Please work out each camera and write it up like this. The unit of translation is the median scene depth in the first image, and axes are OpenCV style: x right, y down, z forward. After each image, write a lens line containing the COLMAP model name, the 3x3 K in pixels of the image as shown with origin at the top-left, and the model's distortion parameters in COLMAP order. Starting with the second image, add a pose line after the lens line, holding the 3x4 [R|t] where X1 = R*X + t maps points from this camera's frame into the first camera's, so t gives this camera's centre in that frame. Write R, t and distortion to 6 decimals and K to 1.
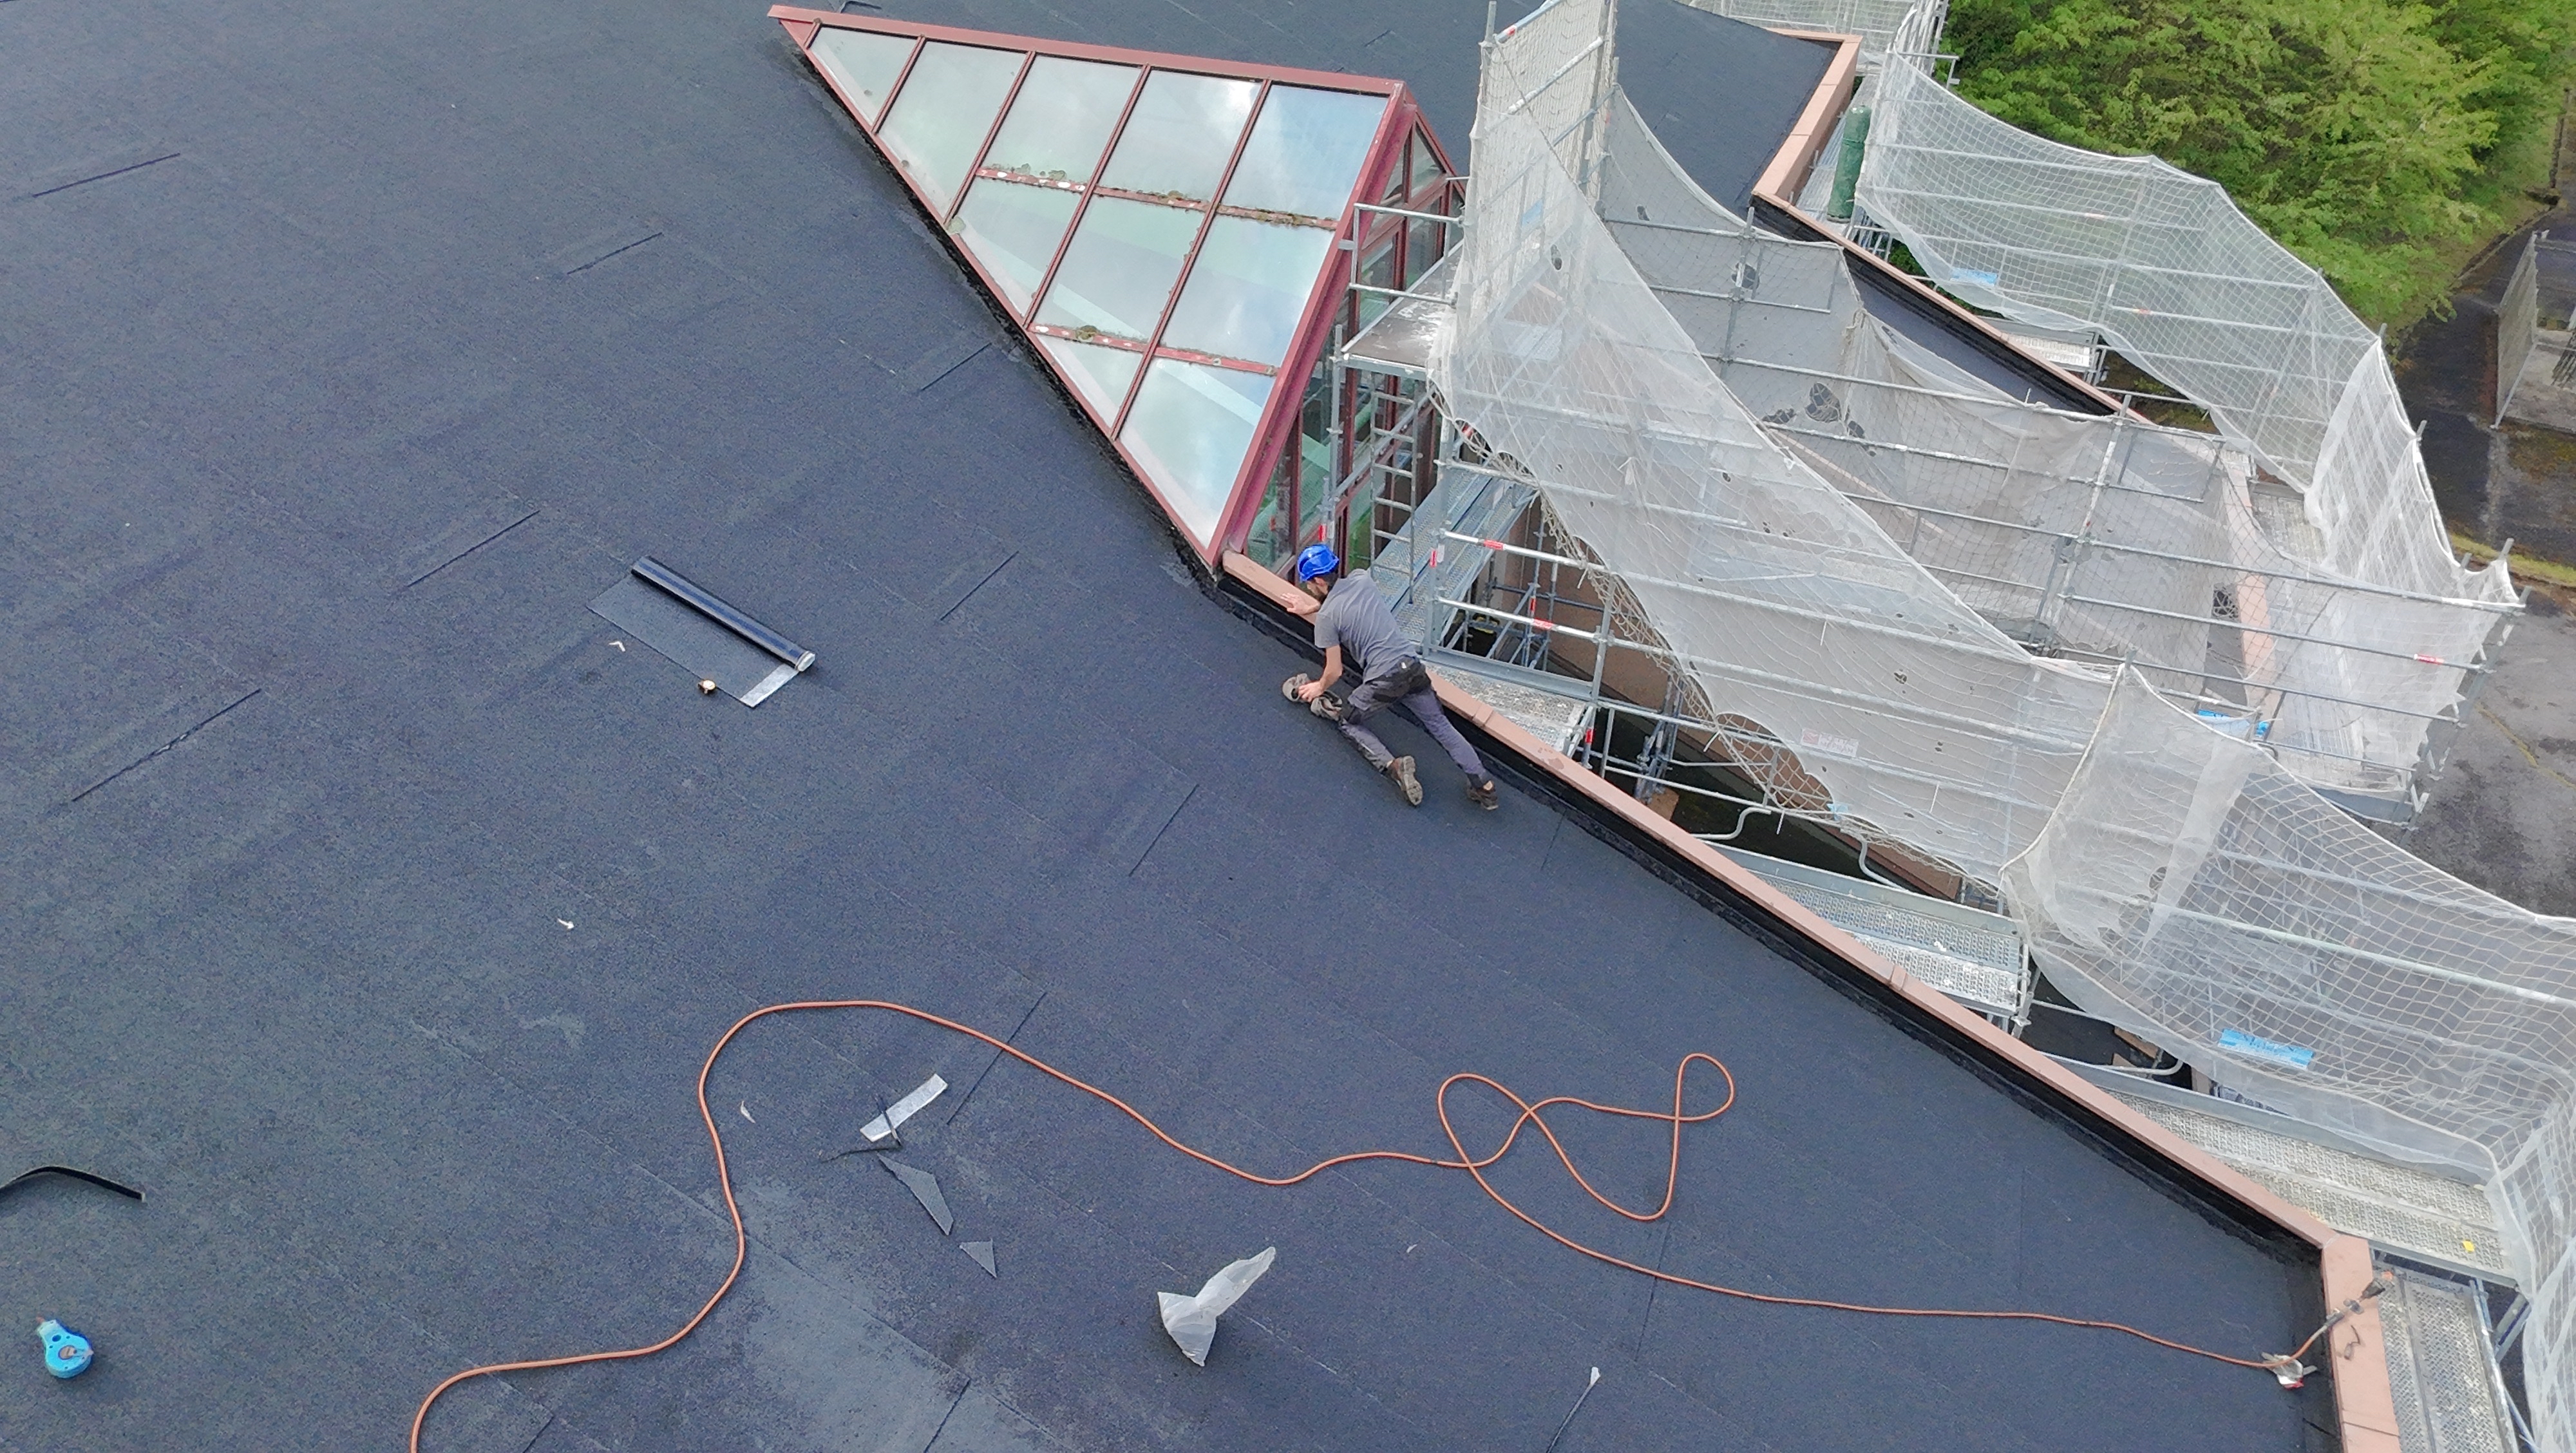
lens RADIAL K [[1633.4, 0, 1295.5], [0, 1633.4, 725.9], [0, 0, 1]] dist [0.004405, -0.003440]
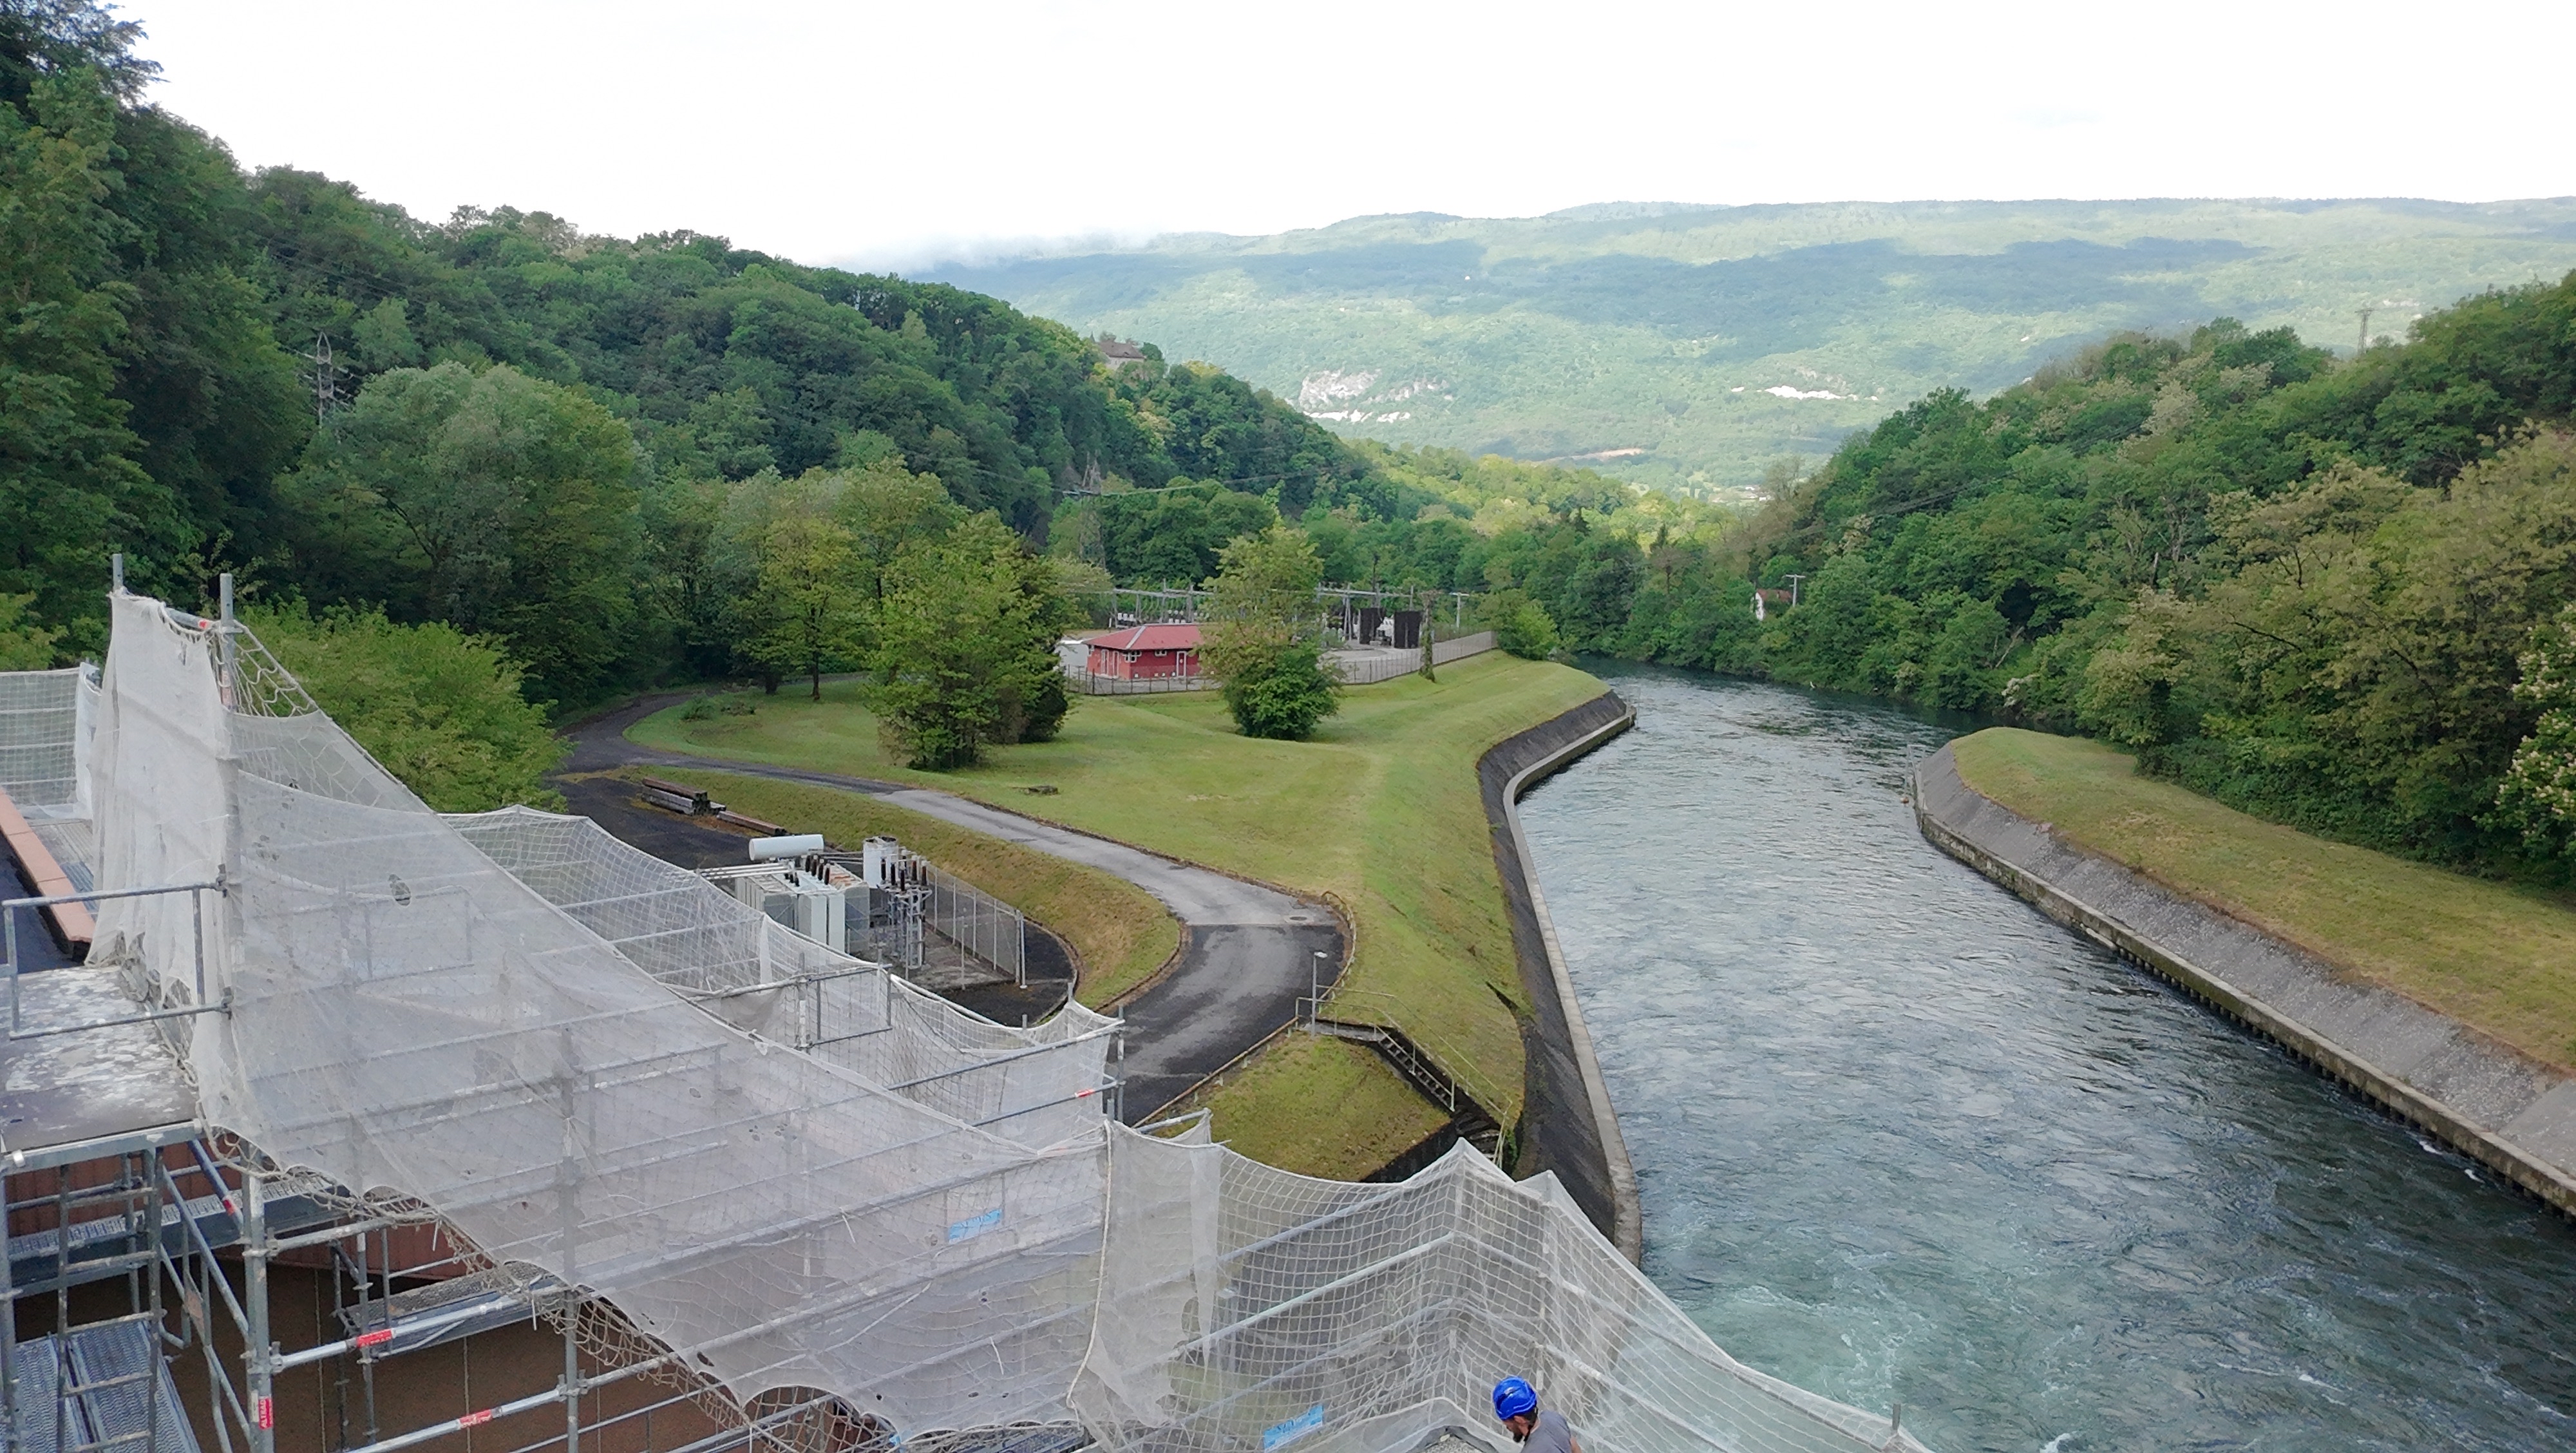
lens RADIAL K [[1633.4, 0, 1295.5], [0, 1633.4, 725.9], [0, 0, 1]] dist [0.004405, -0.003440]
pose [[0.425349, -0.119907, 0.897051, -0.284321], [0.493285, 0.861729, -0.118712, -0.063443], [-0.758781, 0.492996, 0.425684, 0.325106]]
